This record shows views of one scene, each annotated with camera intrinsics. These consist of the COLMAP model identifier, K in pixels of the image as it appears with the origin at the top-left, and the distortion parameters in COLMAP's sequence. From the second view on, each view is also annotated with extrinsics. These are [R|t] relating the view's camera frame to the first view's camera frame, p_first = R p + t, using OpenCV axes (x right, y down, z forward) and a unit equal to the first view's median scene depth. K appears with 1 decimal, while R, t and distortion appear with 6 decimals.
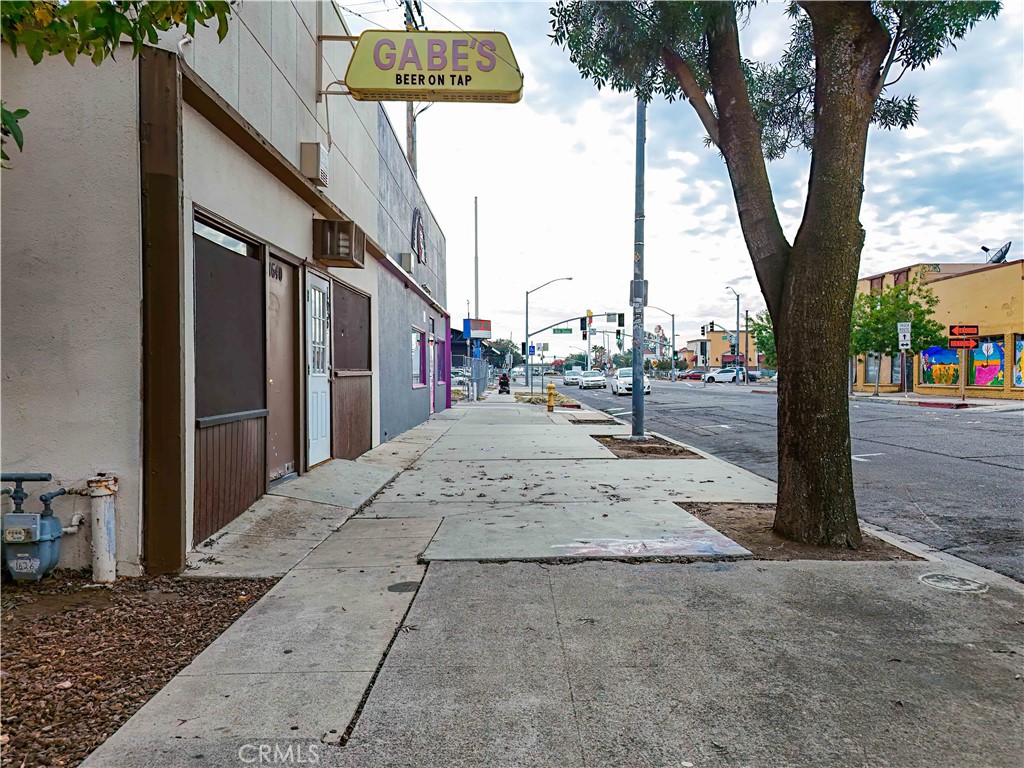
lens RADIAL K [[753.5, 0, 515.6], [0, 753.5, 383.2], [0, 0, 1]] dist [0.062307, -0.058323]
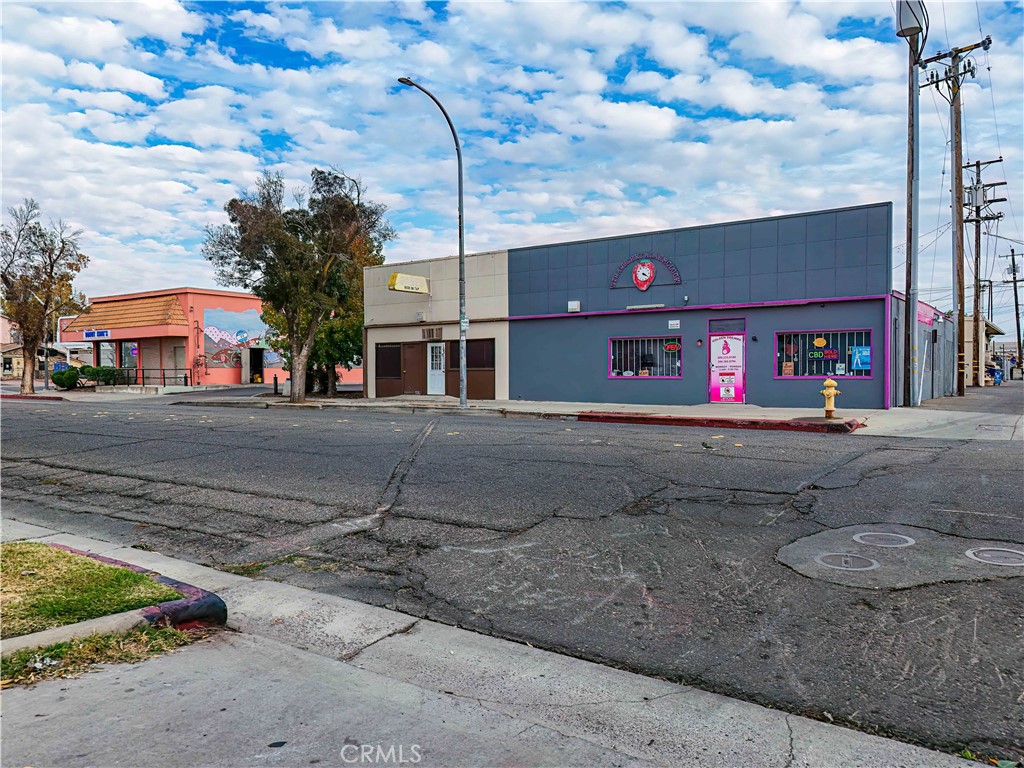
lens RADIAL K [[753.5, 0, 512.0], [0, 753.5, 381.8], [0, 0, 1]] dist [0.062307, -0.058323]
pose [[-0.584414, 0.005699, -0.811435, 4.456411], [-0.010109, 0.999847, 0.014303, -0.018734], [0.811392, 0.016562, -0.584267, 6.205495]]
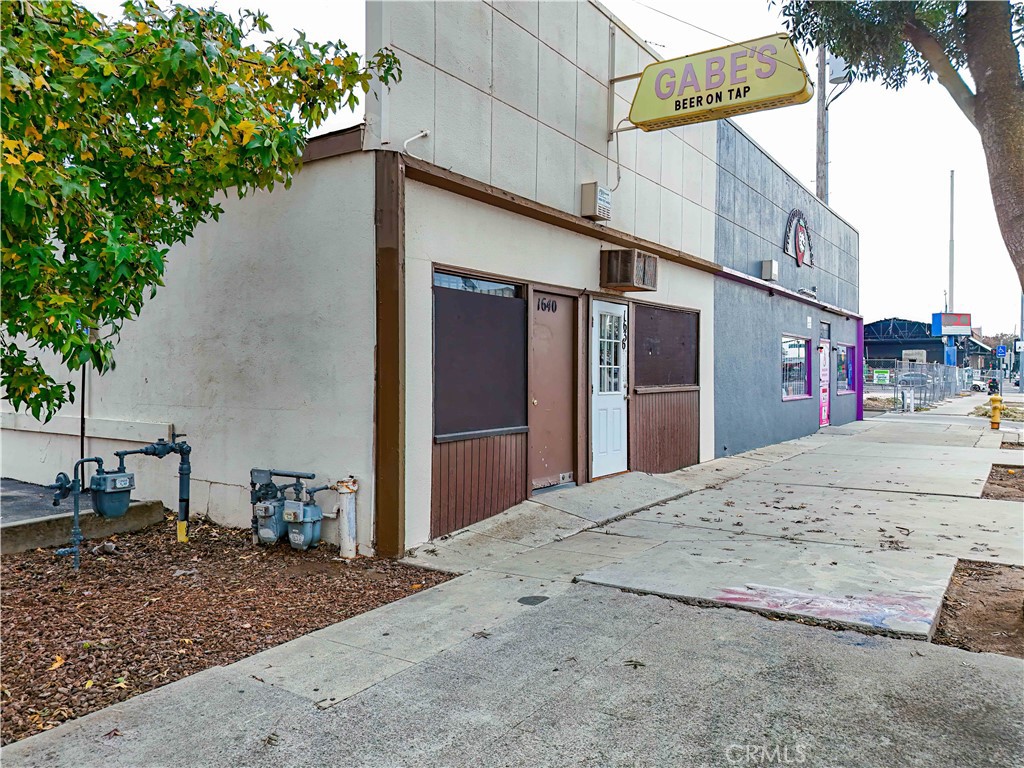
lens RADIAL K [[753.5, 0, 513.5], [0, 753.5, 384.3], [0, 0, 1]] dist [0.062307, -0.058323]
pose [[0.828645, 0.009641, -0.559692, 0.418159], [-0.009341, 0.999951, 0.003395, -0.047967], [0.559697, 0.002415, 0.828694, 0.058223]]
